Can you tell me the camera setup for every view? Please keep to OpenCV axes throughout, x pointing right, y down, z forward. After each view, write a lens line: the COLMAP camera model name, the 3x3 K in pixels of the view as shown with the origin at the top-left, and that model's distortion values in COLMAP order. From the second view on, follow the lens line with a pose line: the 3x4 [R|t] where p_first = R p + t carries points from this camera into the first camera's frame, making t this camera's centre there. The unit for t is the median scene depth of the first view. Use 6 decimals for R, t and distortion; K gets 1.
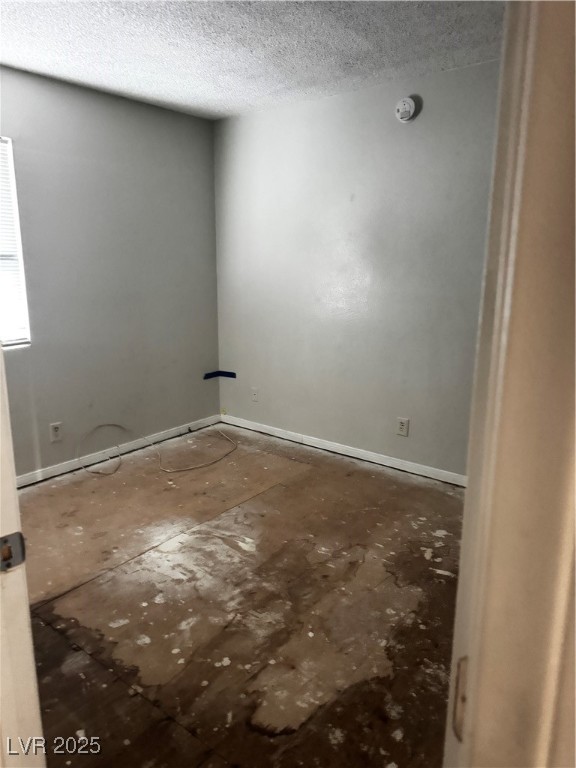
lens RADIAL K [[545.3, 0, 284.5], [0, 545.3, 380.0], [0, 0, 1]] dist [0.078202, -0.087462]
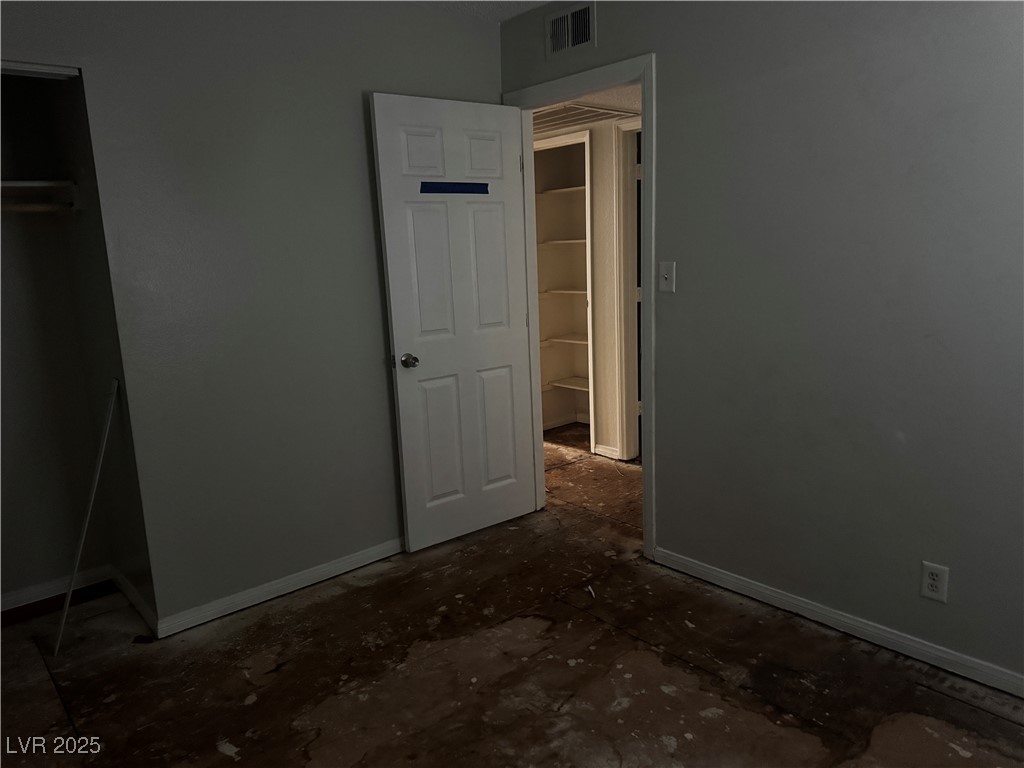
lens RADIAL K [[727.1, 0, 507.9], [0, 727.1, 383.1], [0, 0, 1]] dist [0.078202, -0.087462]
pose [[-0.979881, 0.001020, 0.199580, -0.231643], [0.079889, 0.918385, 0.387539, -0.402836], [-0.182896, 0.395686, -0.899990, 1.822197]]
